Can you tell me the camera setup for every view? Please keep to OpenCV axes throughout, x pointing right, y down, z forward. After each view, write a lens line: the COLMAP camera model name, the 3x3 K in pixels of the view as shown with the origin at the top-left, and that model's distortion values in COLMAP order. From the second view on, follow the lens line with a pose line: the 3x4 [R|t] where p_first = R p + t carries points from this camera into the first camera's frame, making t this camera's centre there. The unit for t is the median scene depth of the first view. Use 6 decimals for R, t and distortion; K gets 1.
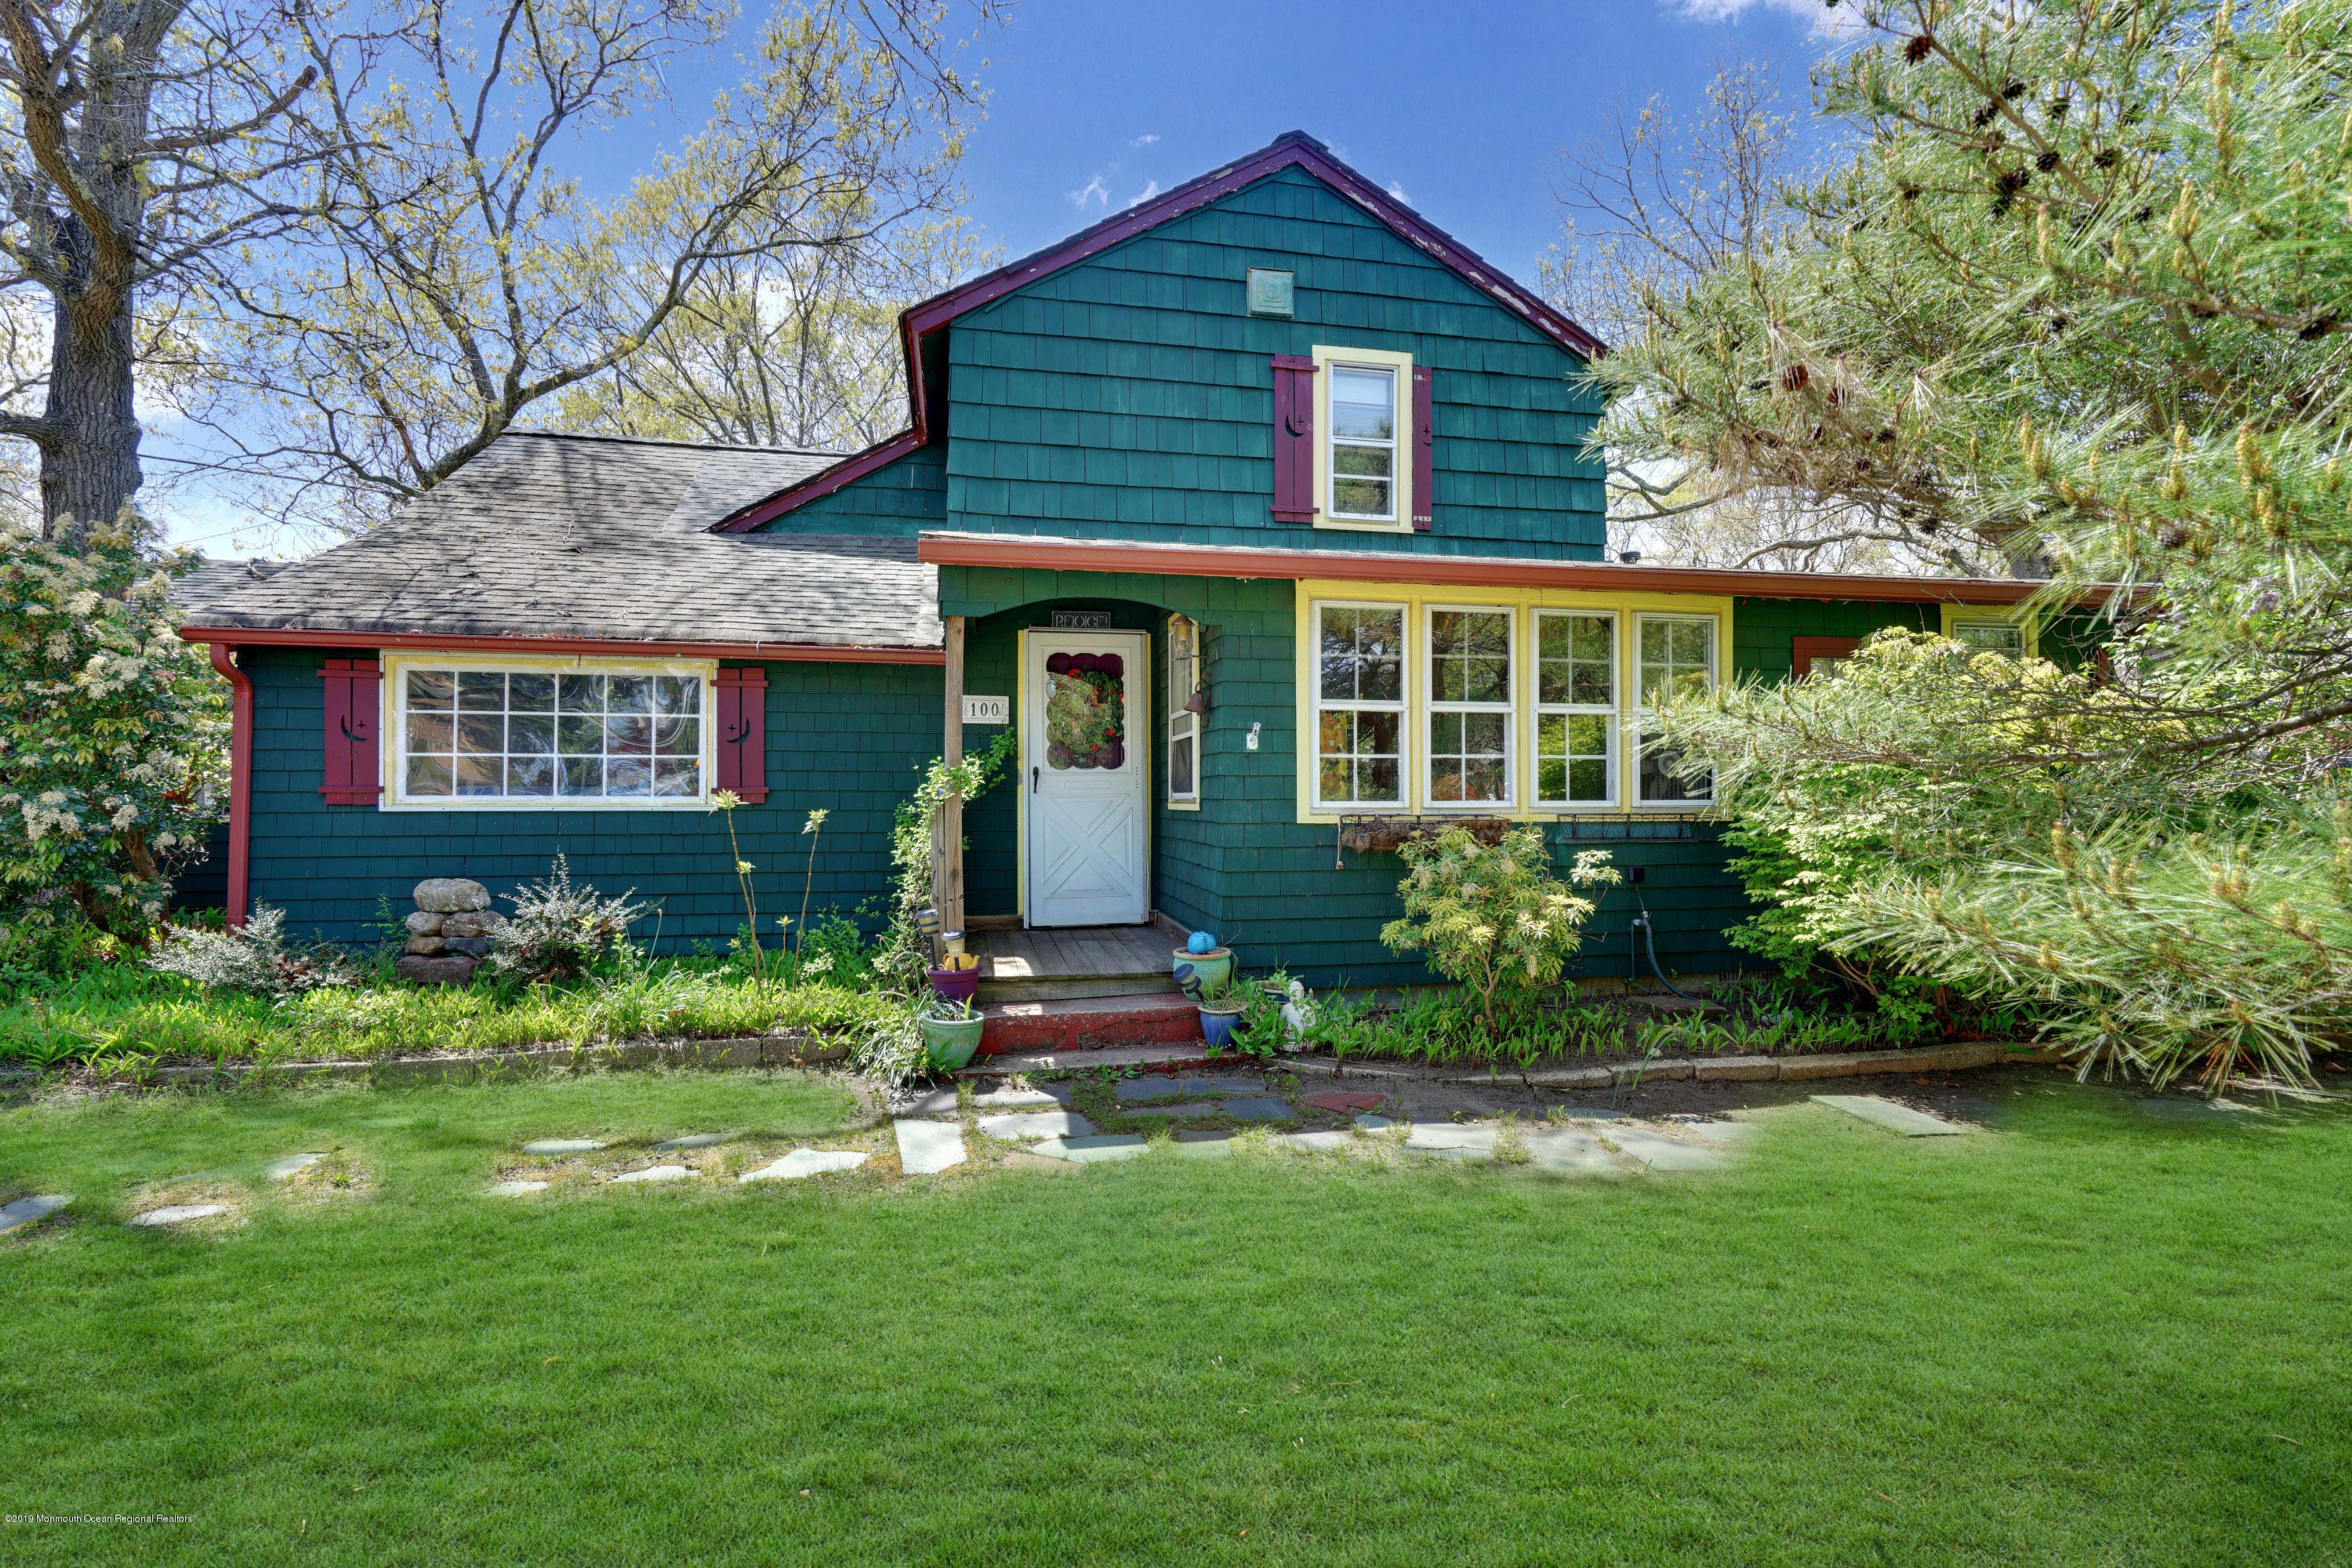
lens RADIAL K [[1059.5, 0, 1164.9], [0, 1059.5, 784.1], [0, 0, 1]] dist [-0.003417, 0.000045]
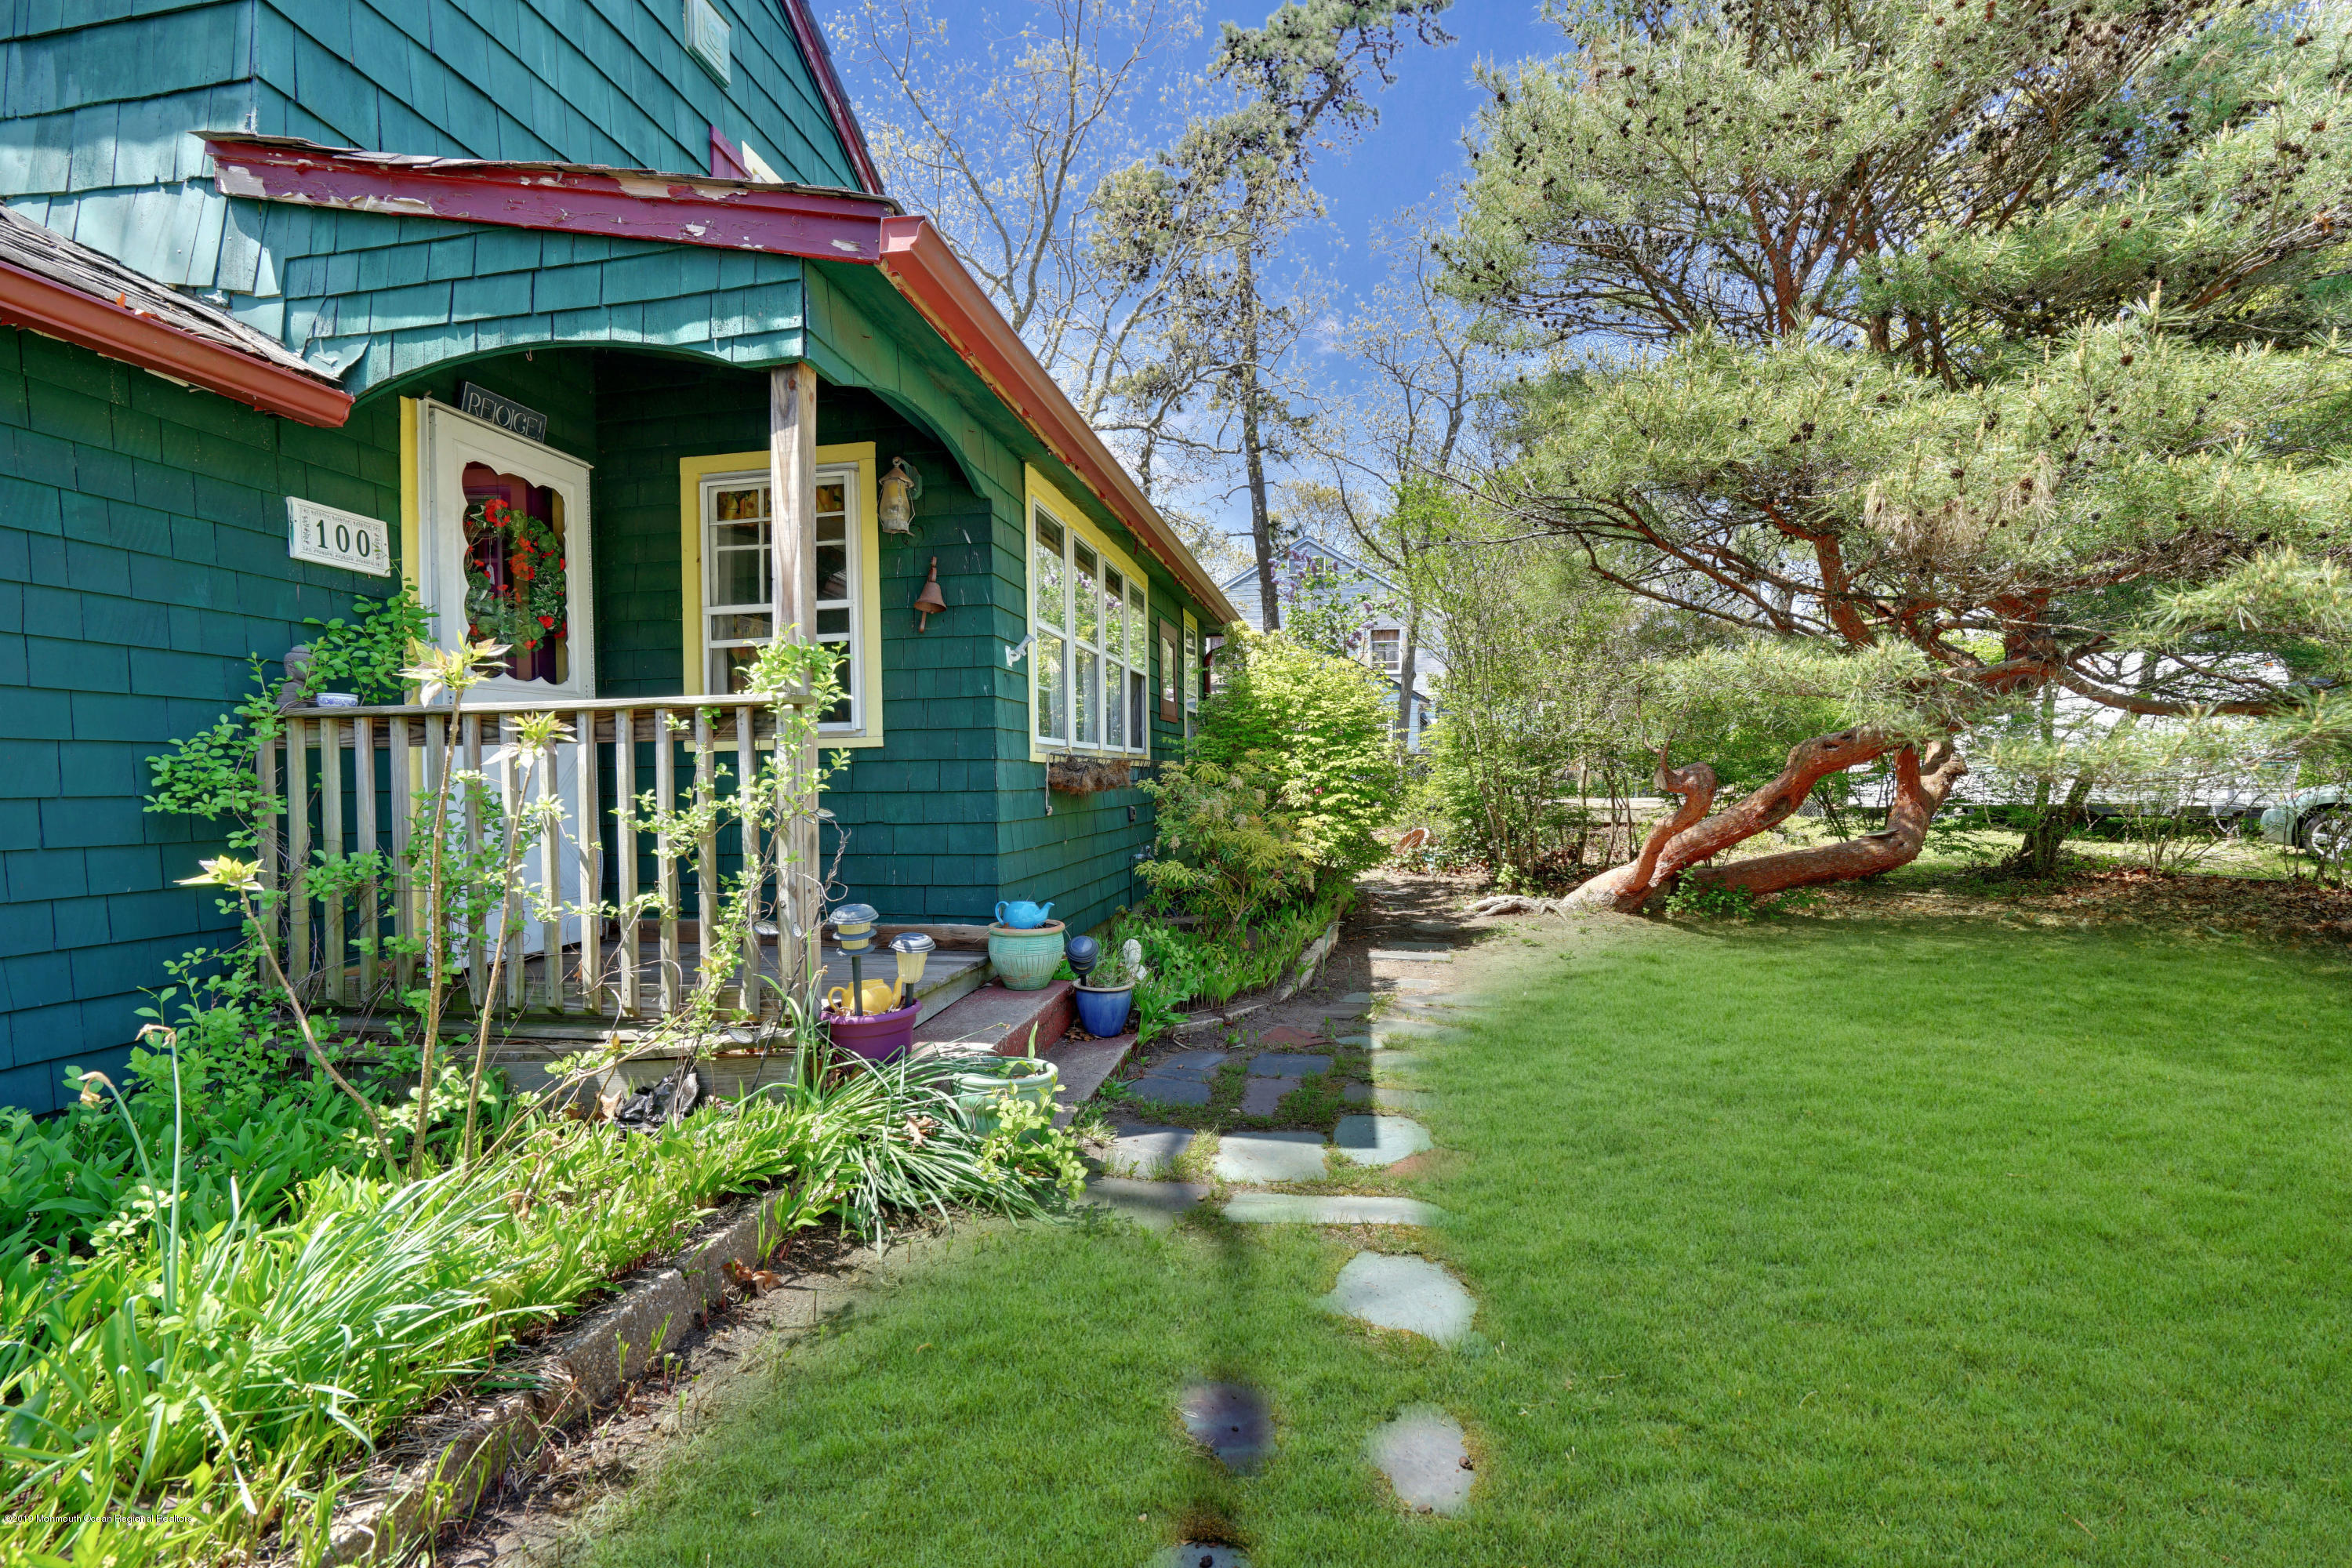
lens RADIAL K [[1059.5, 0, 1164.9], [0, 1059.5, 784.1], [0, 0, 1]] dist [-0.003417, 0.000045]
pose [[0.364262, -0.003769, 0.931289, -0.476575], [0.022207, 0.999743, -0.004640, 0.049167], [-0.931032, 0.022371, 0.364252, 0.488314]]
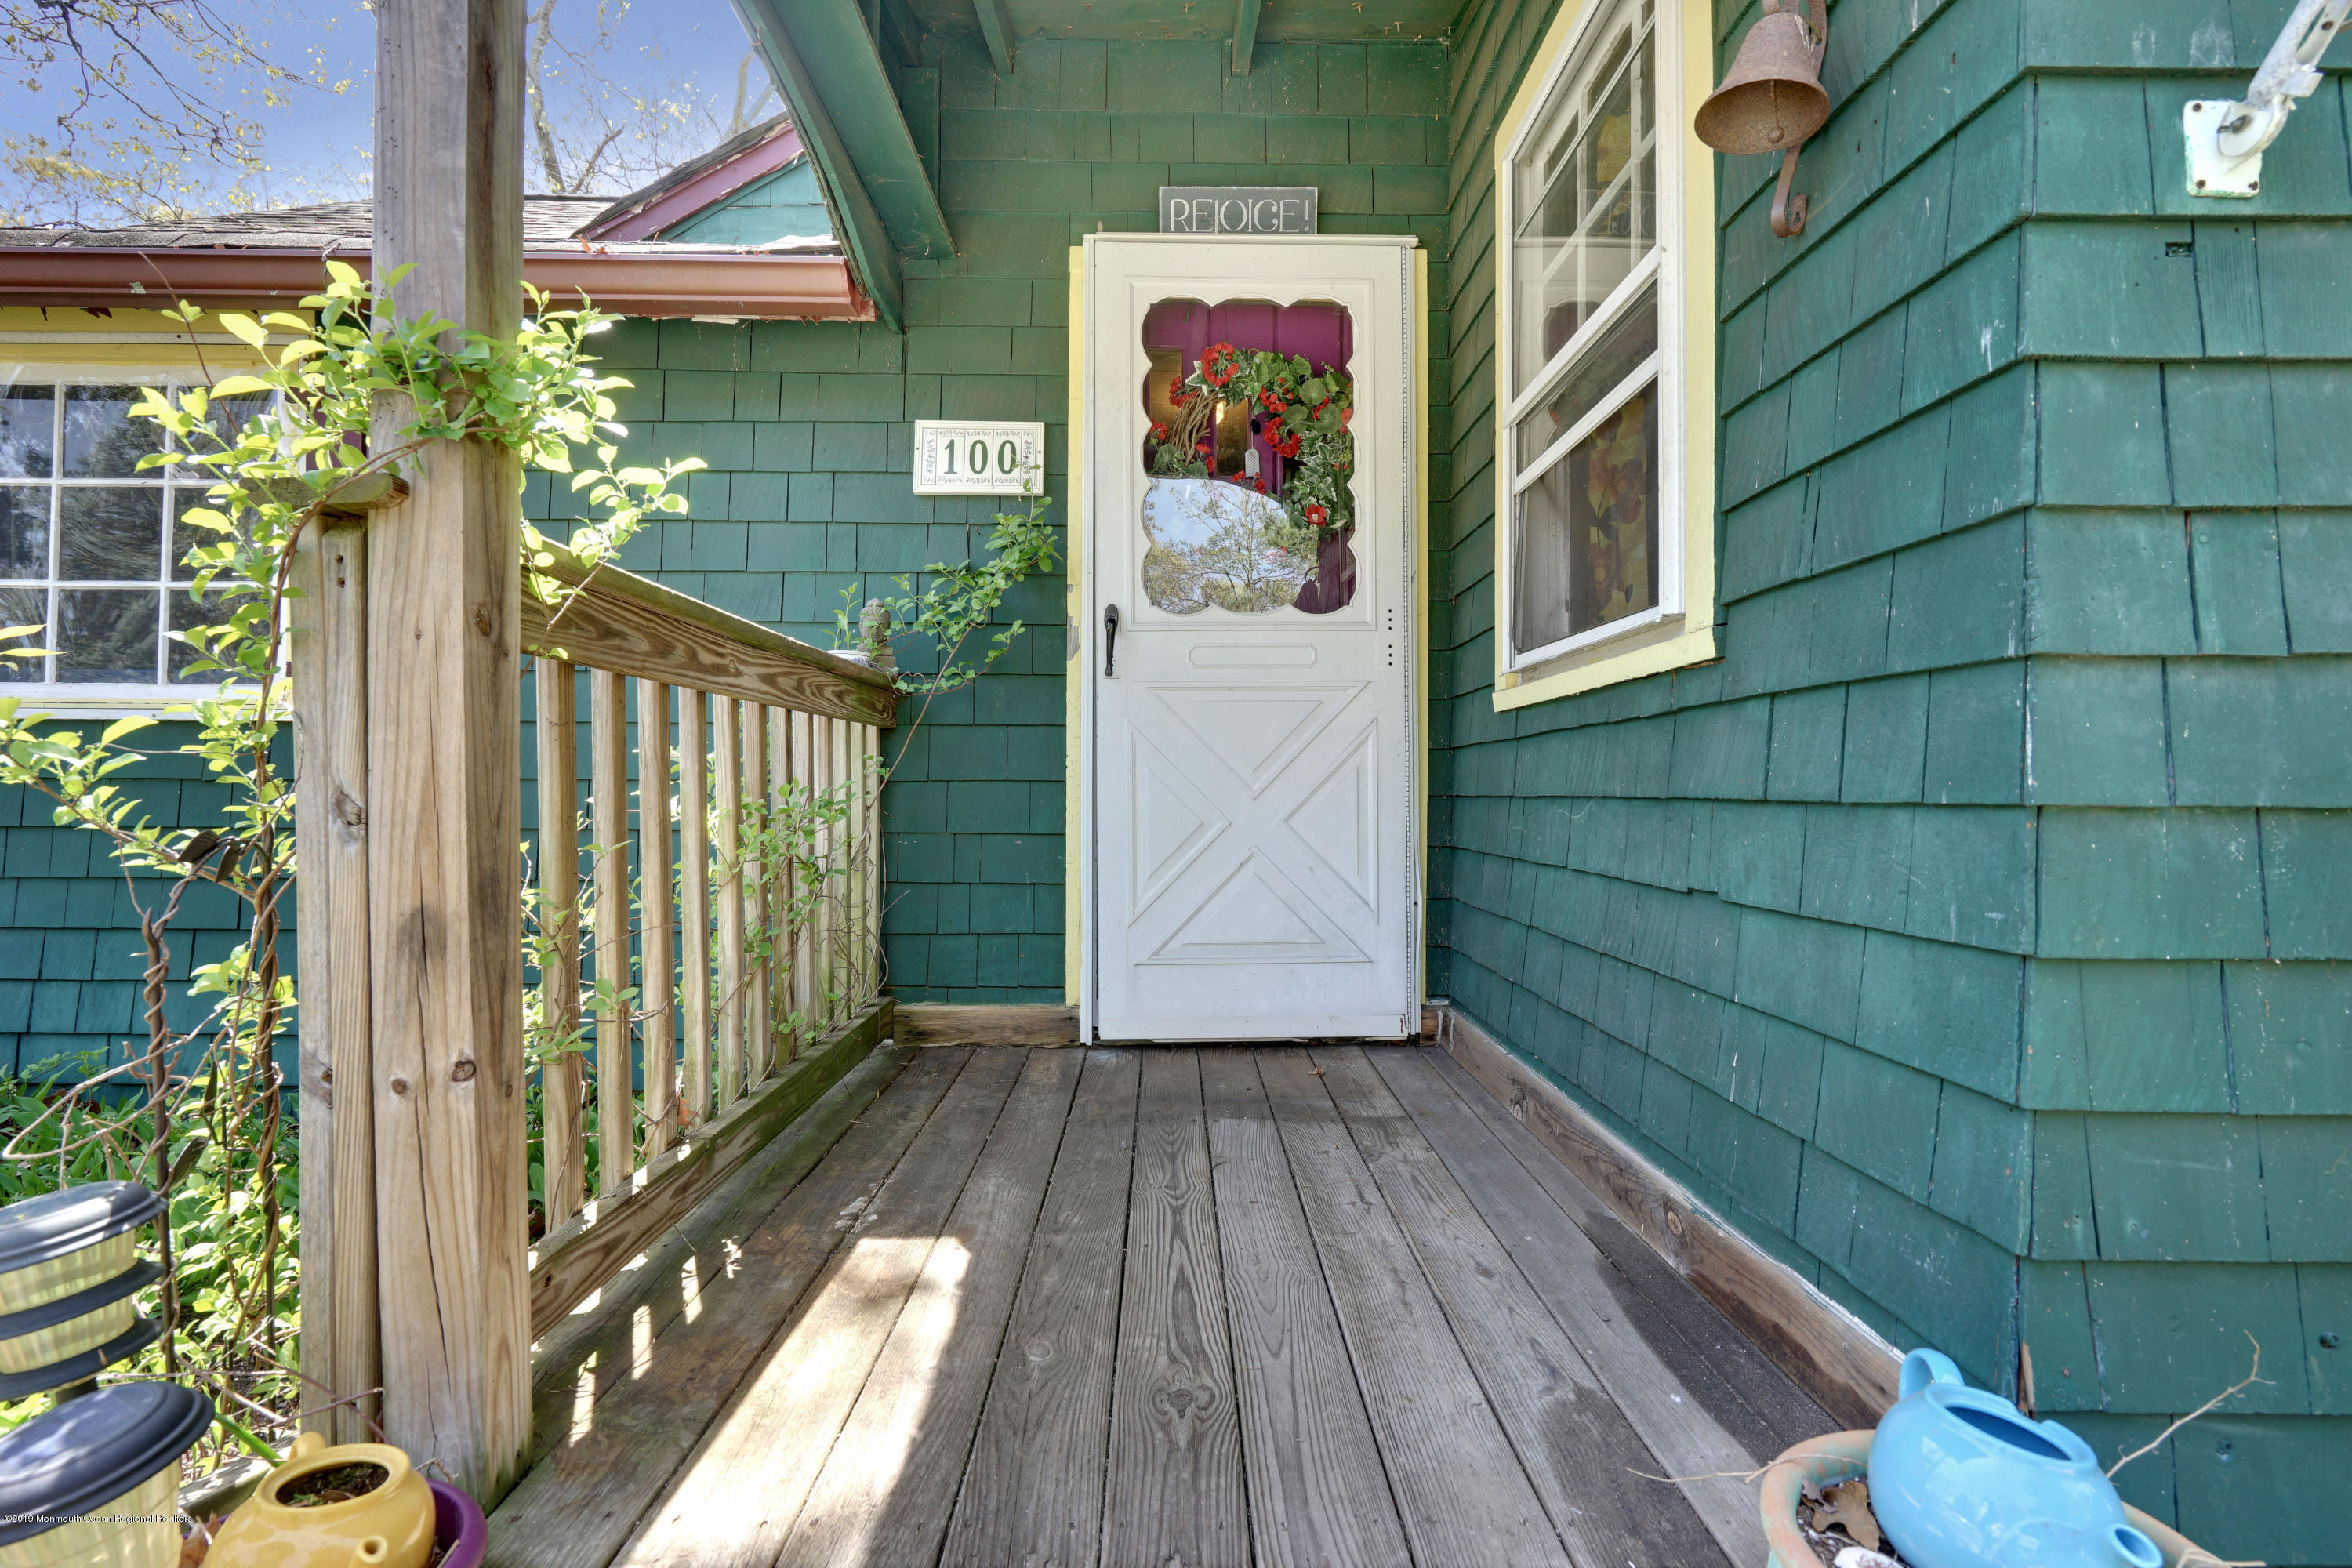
lens RADIAL K [[1059.5, 0, 1176.0], [0, 1059.5, 784.0], [0, 0, 1]] dist [-0.002603, 0.000129]
pose [[0.984135, 0.001901, -0.177412, -0.034693], [-0.001368, 0.999994, 0.003129, 0.044346], [0.177417, -0.002837, 0.984132, 0.640872]]
